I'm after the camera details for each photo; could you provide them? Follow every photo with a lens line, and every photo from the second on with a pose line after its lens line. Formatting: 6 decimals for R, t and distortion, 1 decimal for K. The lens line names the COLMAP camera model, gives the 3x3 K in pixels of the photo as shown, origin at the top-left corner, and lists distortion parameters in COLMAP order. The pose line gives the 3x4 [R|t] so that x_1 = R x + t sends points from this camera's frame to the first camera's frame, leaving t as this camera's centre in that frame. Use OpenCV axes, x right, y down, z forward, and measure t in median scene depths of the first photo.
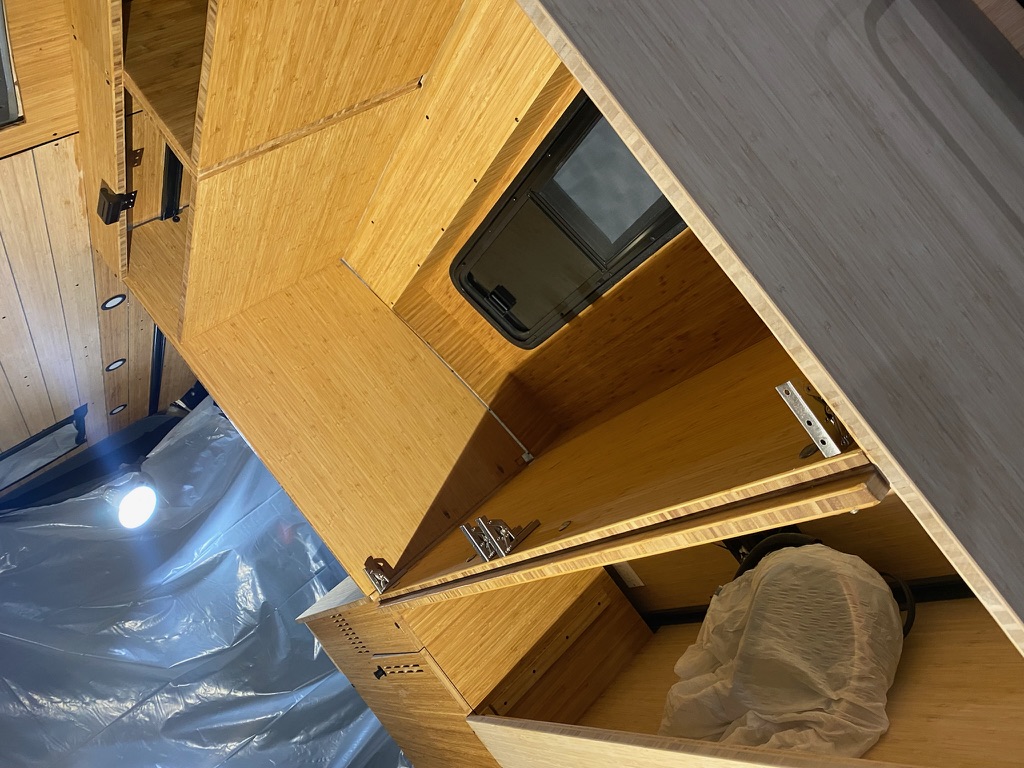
lens RADIAL K [[835.8, 0, 512.0], [0, 835.8, 384.0], [0, 0, 1]] dist [-0.003429, 0.018580]
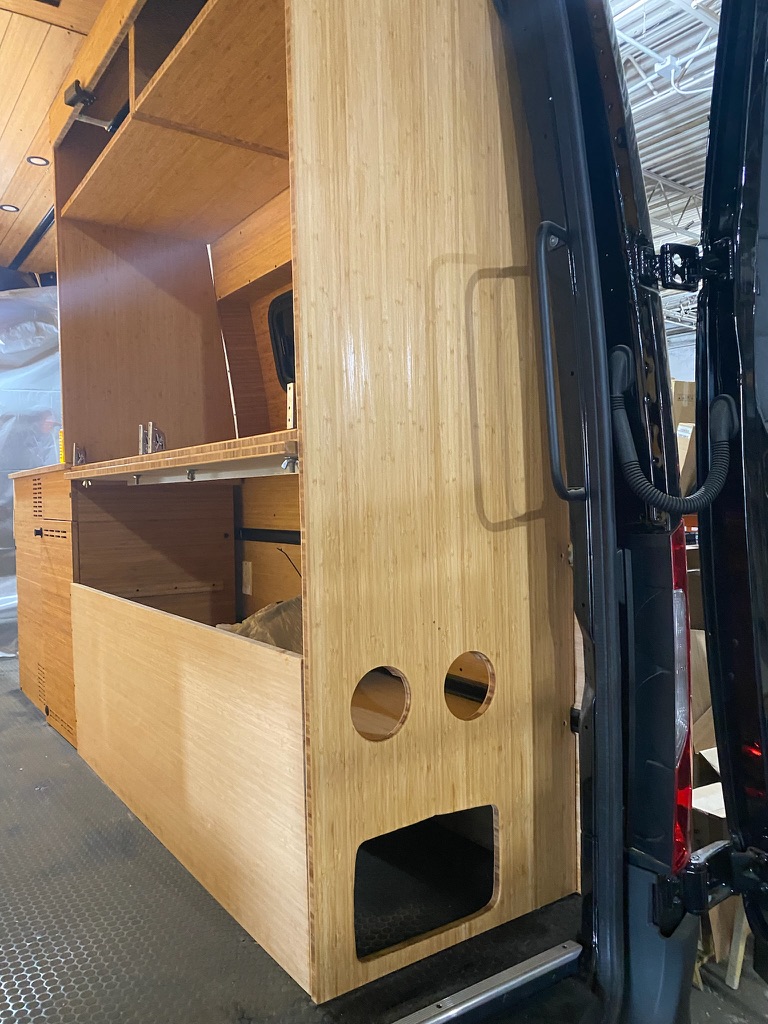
lens RADIAL K [[835.8, 0, 384.0], [0, 835.8, 512.0], [0, 0, 1]] dist [-0.003429, 0.018580]
pose [[0.804903, 0.590361, 0.060048, 0.445381], [-0.590315, 0.806915, -0.020395, 0.117840], [-0.060494, -0.019031, 0.997987, -0.729527]]
